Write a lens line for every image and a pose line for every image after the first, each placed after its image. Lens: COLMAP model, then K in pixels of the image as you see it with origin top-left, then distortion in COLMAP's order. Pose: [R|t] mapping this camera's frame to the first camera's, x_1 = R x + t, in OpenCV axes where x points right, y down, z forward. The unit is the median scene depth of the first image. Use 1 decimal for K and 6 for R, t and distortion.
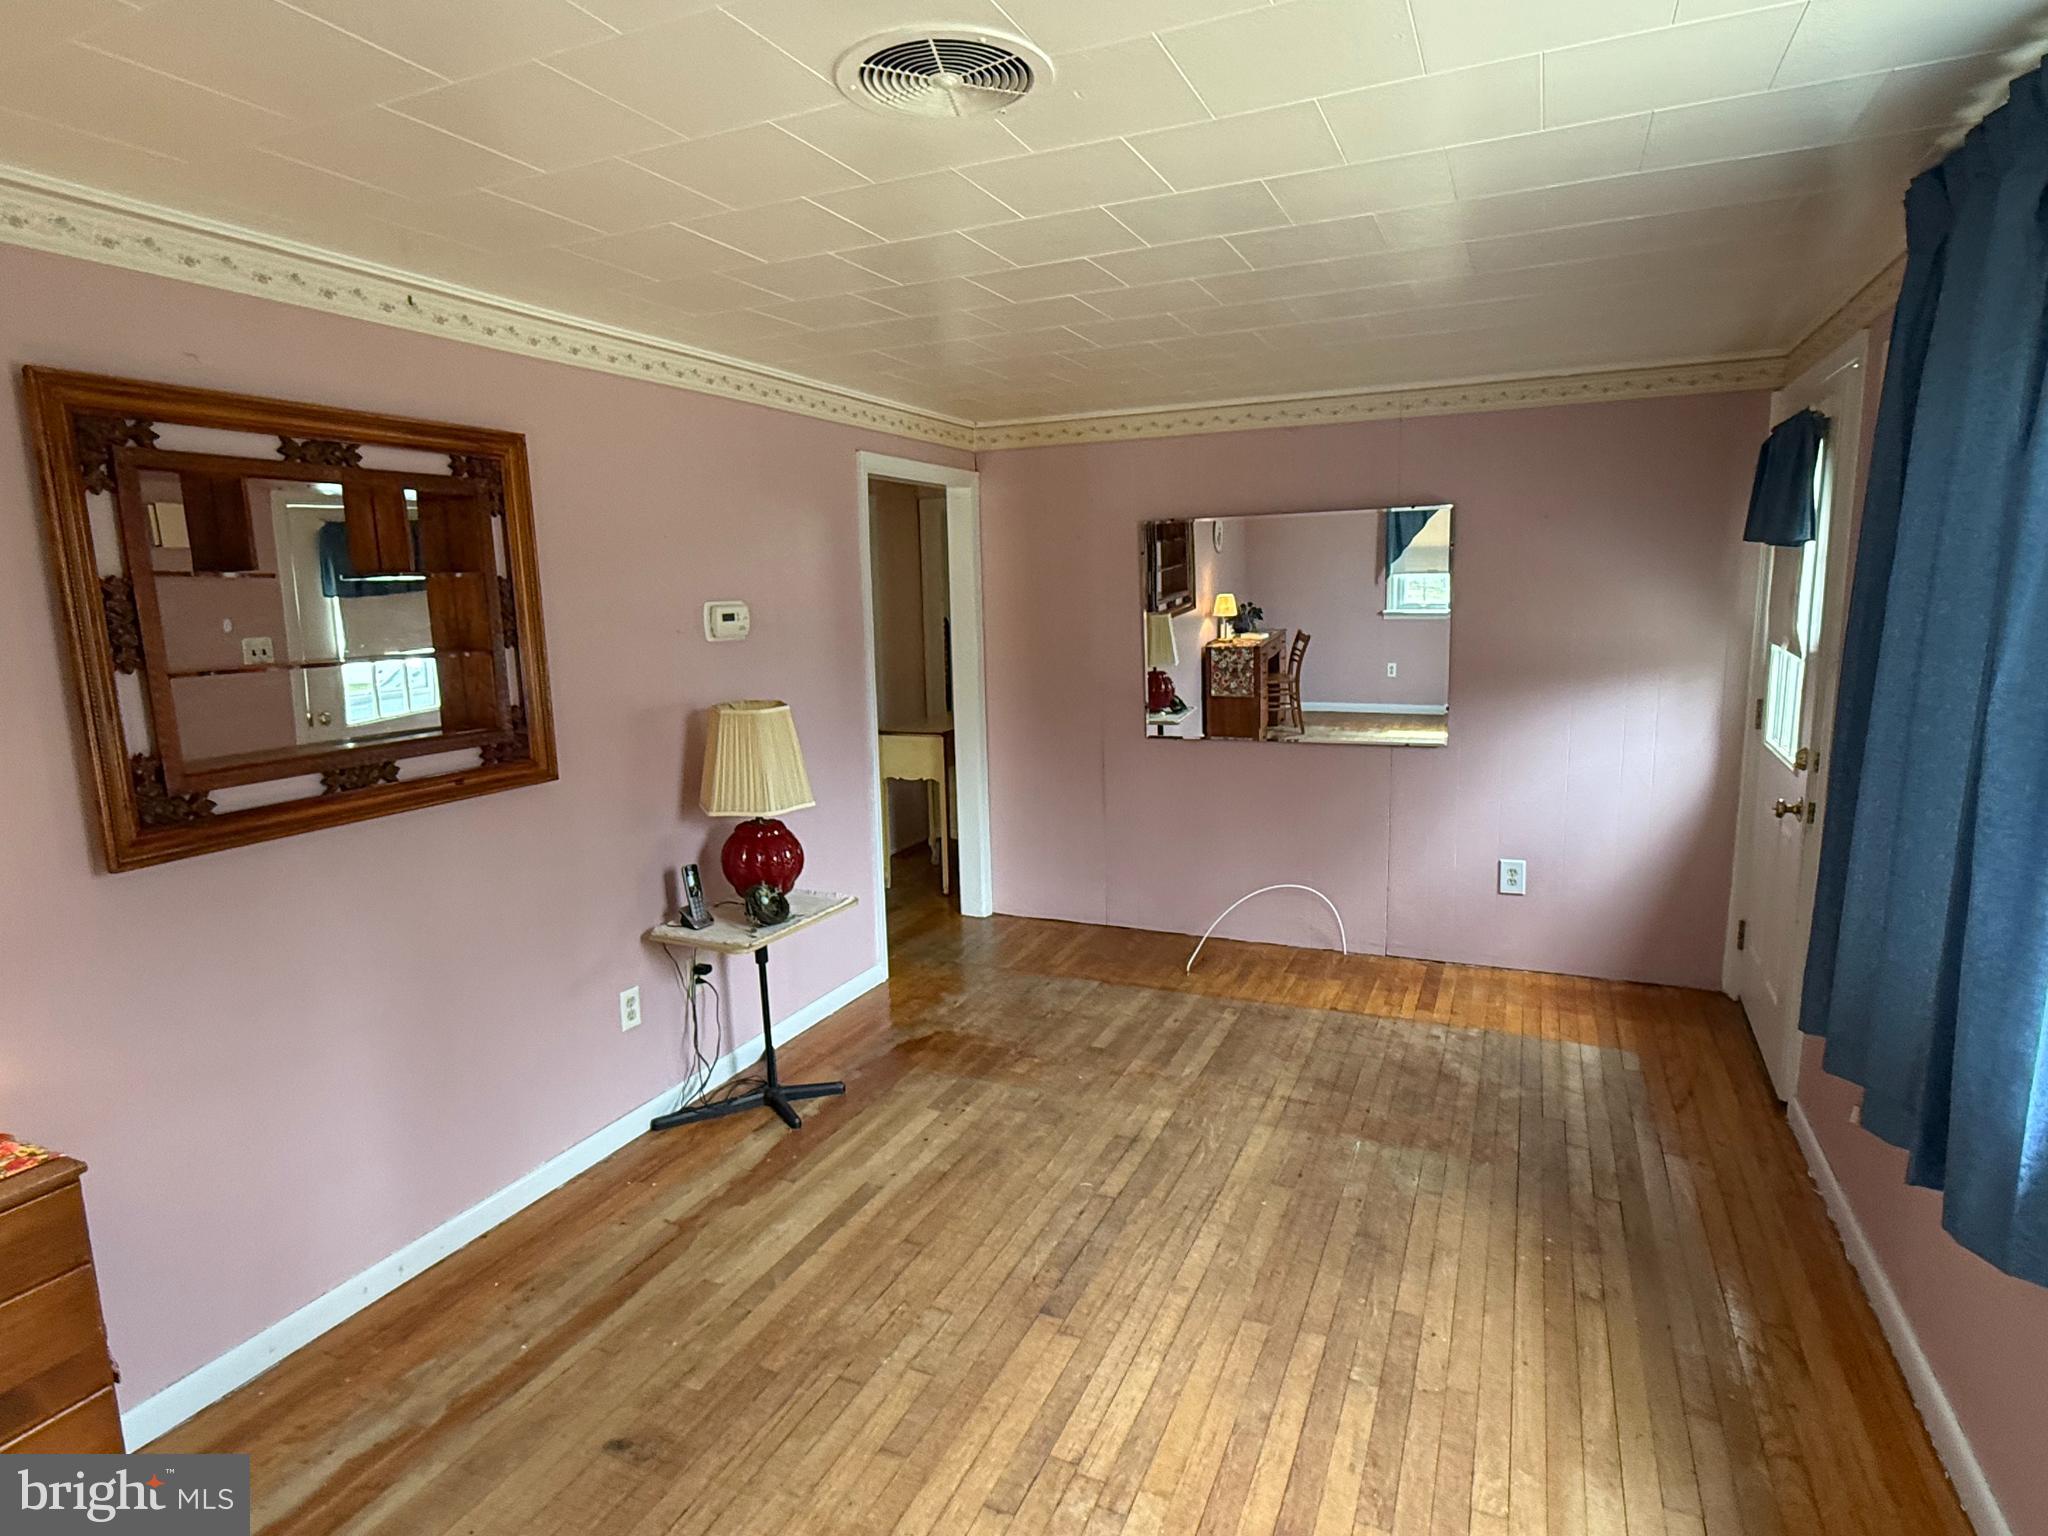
lens RADIAL K [[1126.2, 0, 1024.0], [0, 1126.2, 768.0], [0, 0, 1]] dist [-0.001428, -0.000053]
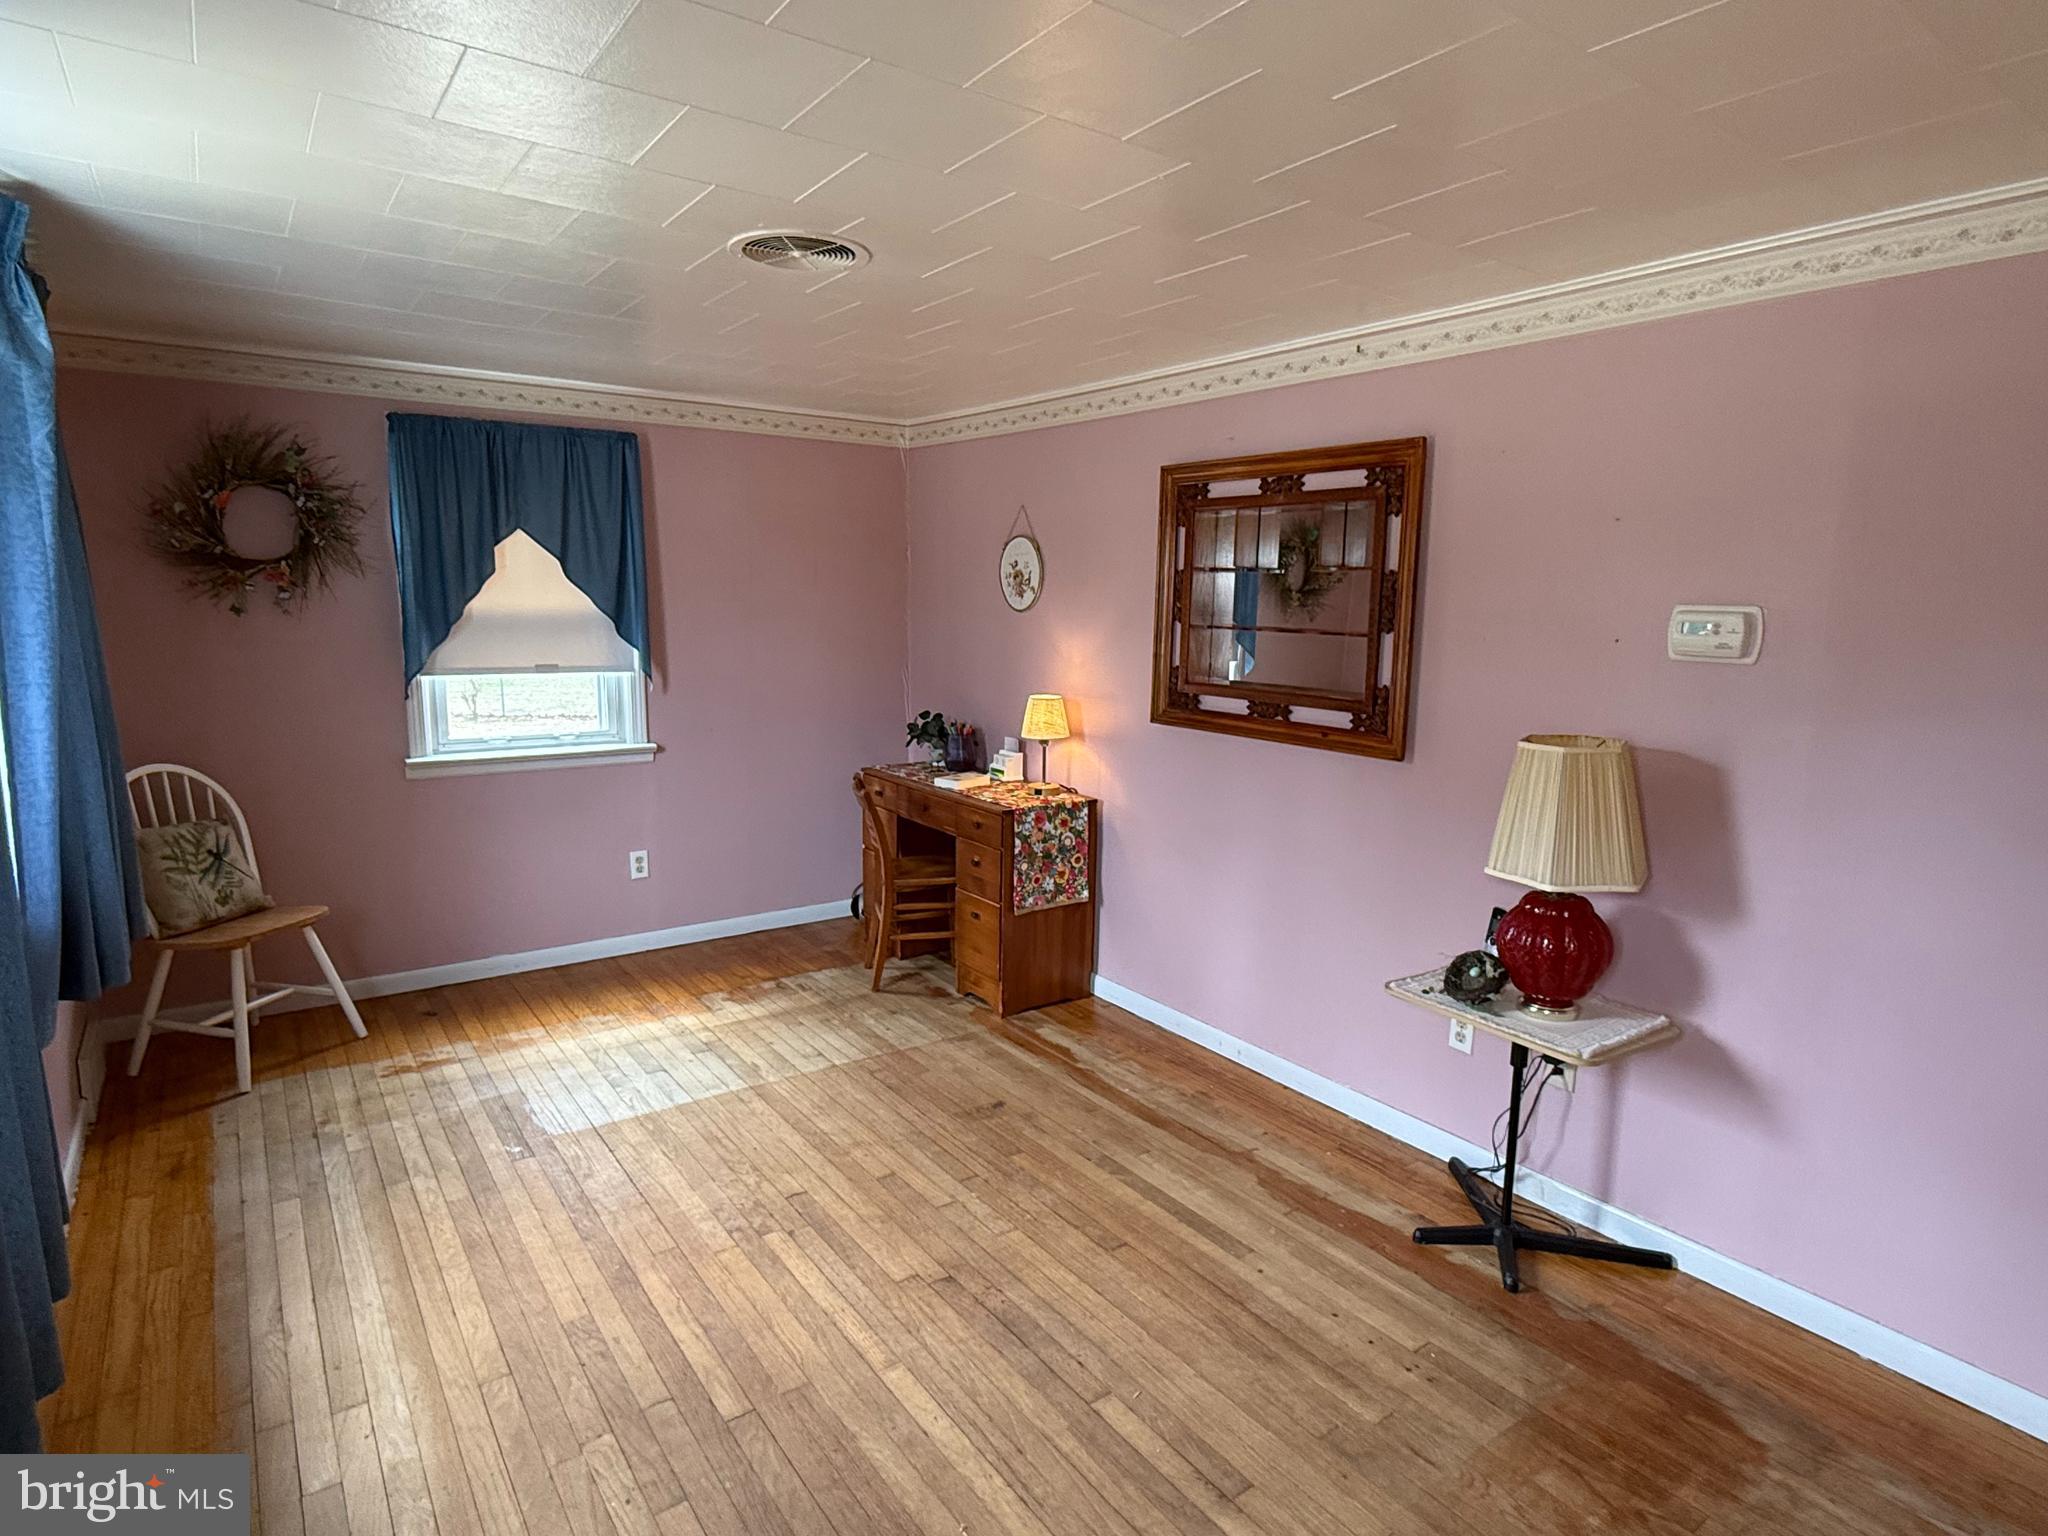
lens RADIAL K [[1134.7, 0, 1039.0], [0, 1134.7, 771.7], [0, 0, 1]] dist [0.002621, 0.001044]
pose [[-0.499552, 0.152498, -0.852756, 0.737551], [-0.142550, 0.956494, 0.254557, -0.225104], [0.854475, 0.248725, -0.456079, 1.320445]]
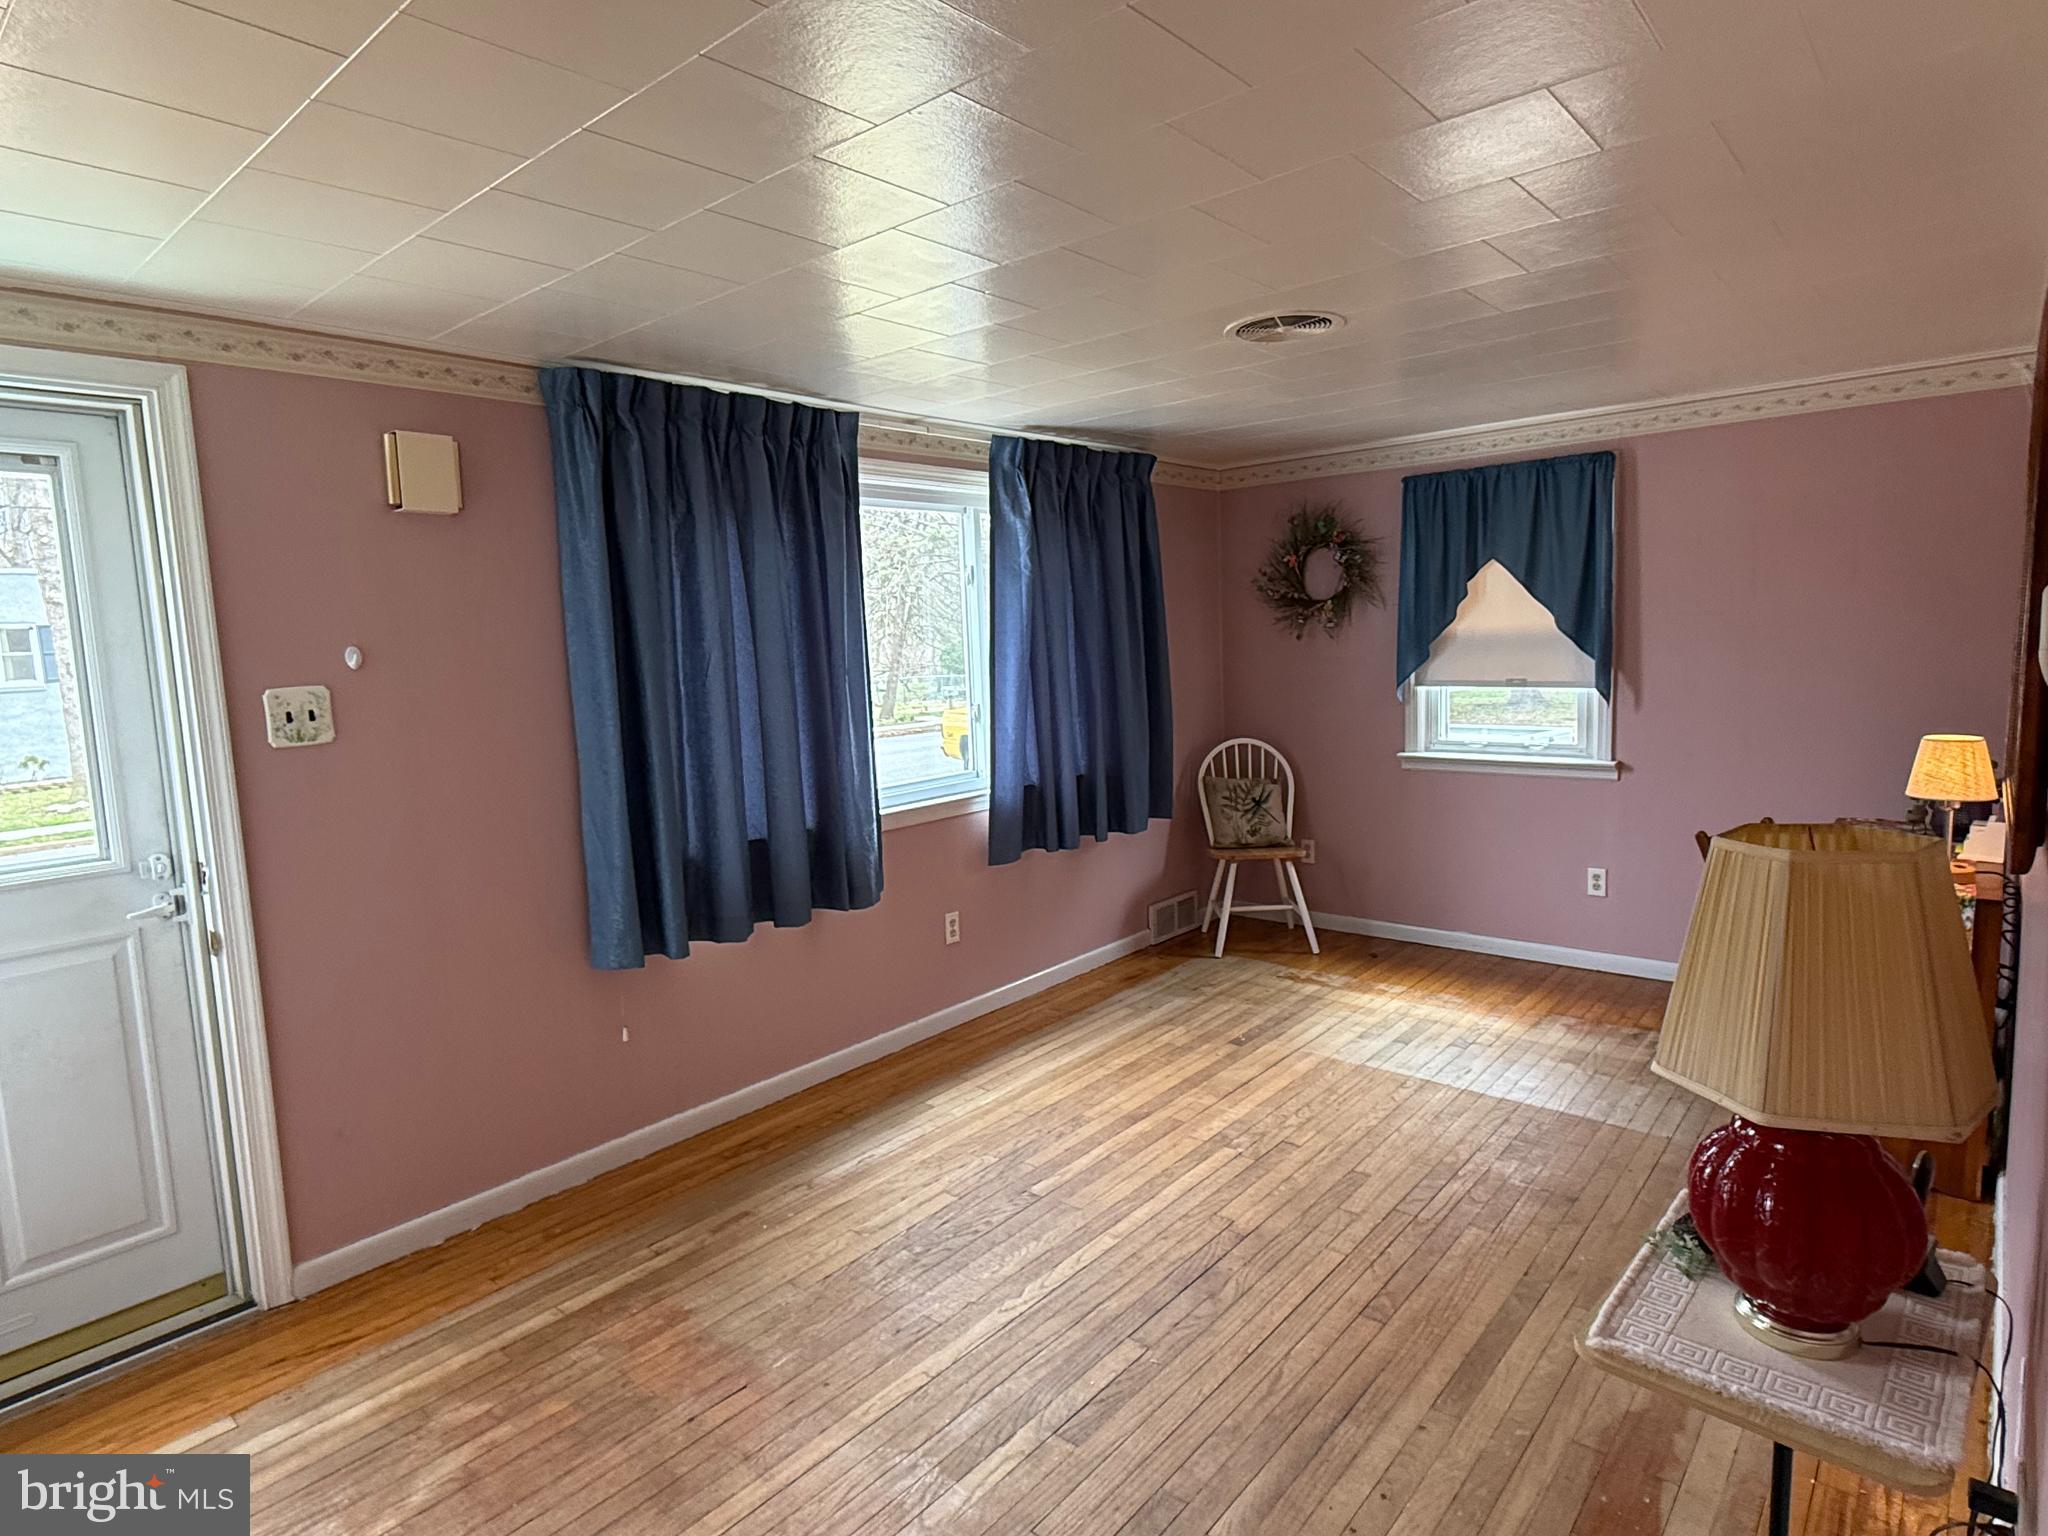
lens RADIAL K [[1126.2, 0, 1024.0], [0, 1126.2, 768.0], [0, 0, 1]] dist [-0.001428, -0.000053]
pose [[-0.956138, 0.026314, 0.291731, -0.107697], [0.106946, 0.958561, 0.264050, -0.273457], [-0.272694, 0.283668, -0.919332, 1.818183]]
